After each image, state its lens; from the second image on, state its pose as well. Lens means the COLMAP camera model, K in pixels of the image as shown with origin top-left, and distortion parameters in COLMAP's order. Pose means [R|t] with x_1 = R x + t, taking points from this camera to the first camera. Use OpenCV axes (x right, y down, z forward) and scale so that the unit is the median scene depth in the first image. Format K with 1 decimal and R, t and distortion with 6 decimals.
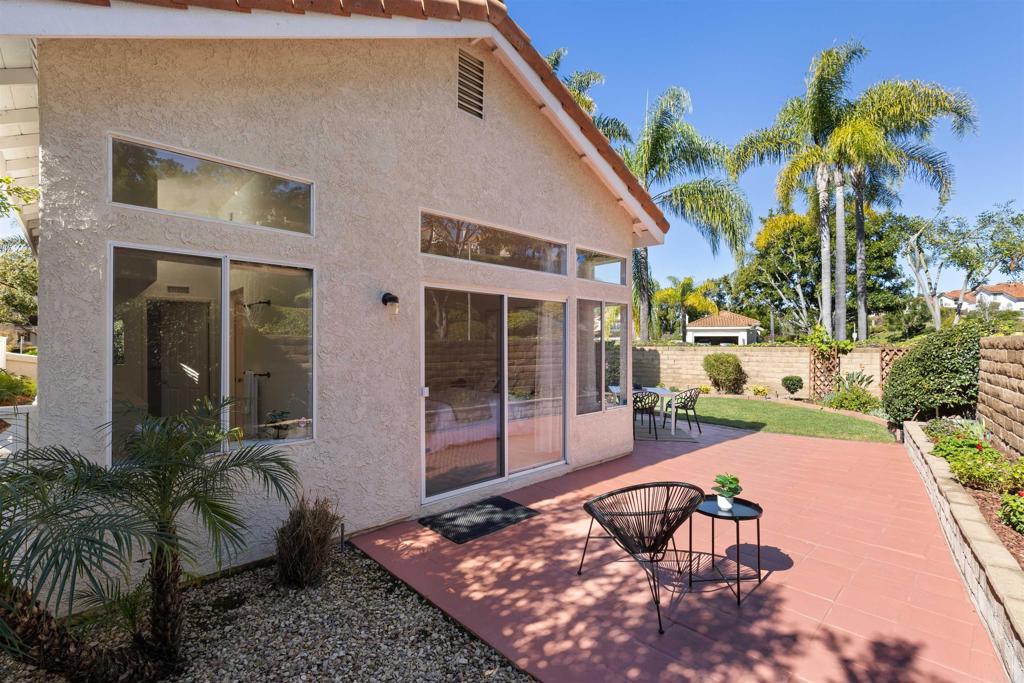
lens RADIAL K [[460.1, 0, 510.4], [0, 460.1, 343.2], [0, 0, 1]] dist [0.002814, 0.000042]
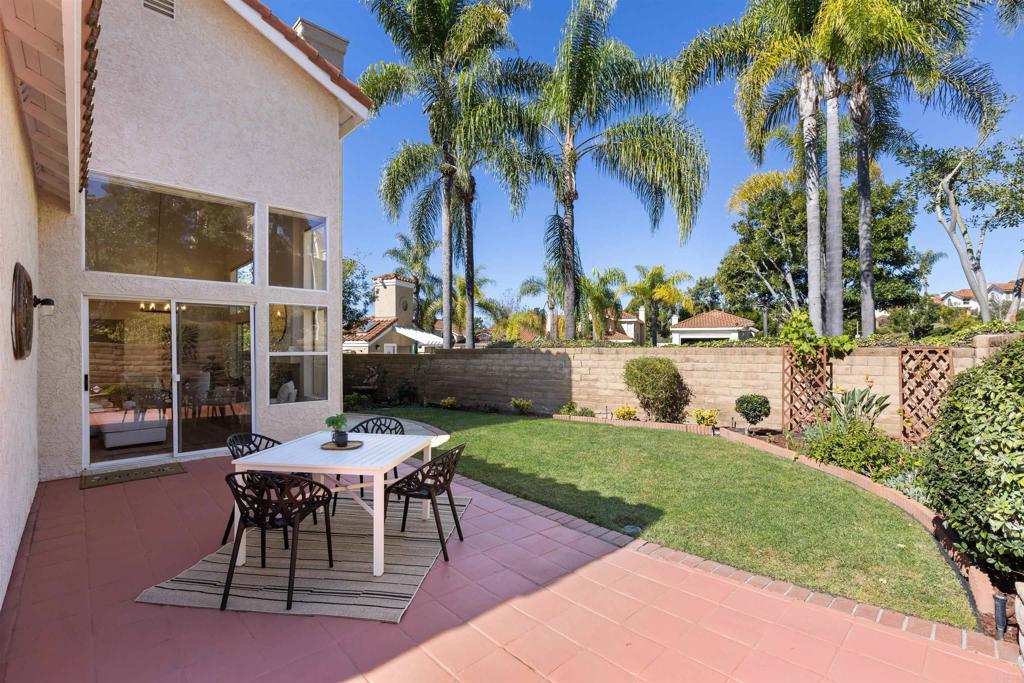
lens RADIAL K [[460.1, 0, 512.3], [0, 460.1, 346.2], [0, 0, 1]] dist [0.002814, 0.000042]
pose [[0.999992, -0.003529, -0.001735, 0.238225], [0.003525, 0.999992, -0.002105, 0.006096], [0.001743, 0.002099, 0.999996, 0.316495]]
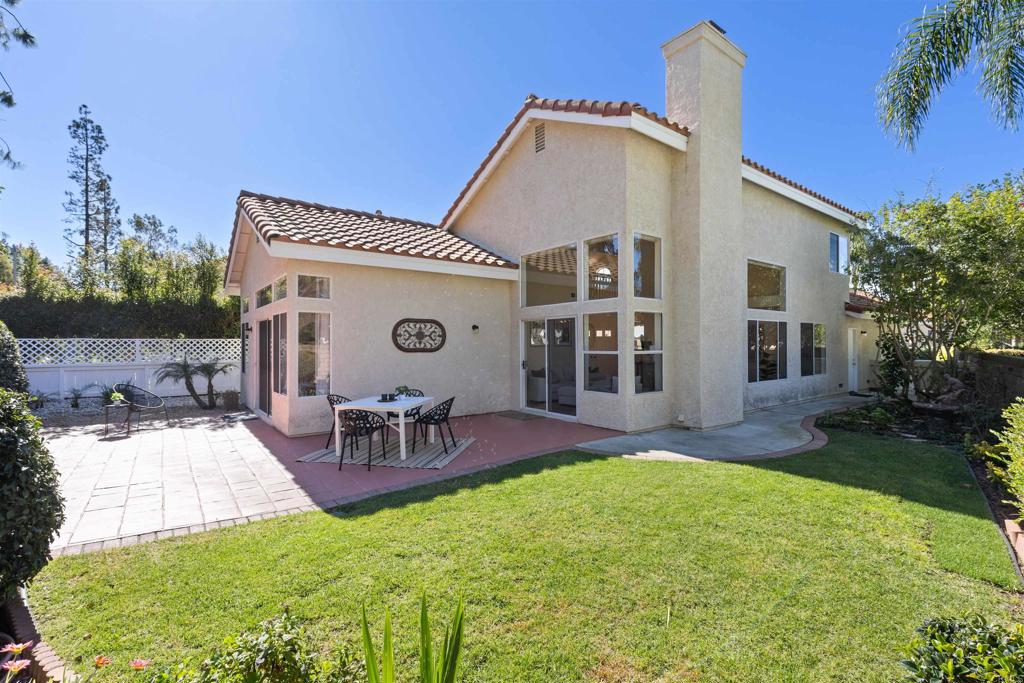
lens RADIAL K [[460.1, 0, 511.7], [0, 460.1, 342.4], [0, 0, 1]] dist [0.002814, 0.000042]
pose [[-0.115030, -0.009226, -0.993319, 0.522404], [0.003126, 0.999949, -0.009649, 0.005226], [0.993357, -0.004215, -0.114995, 0.646170]]
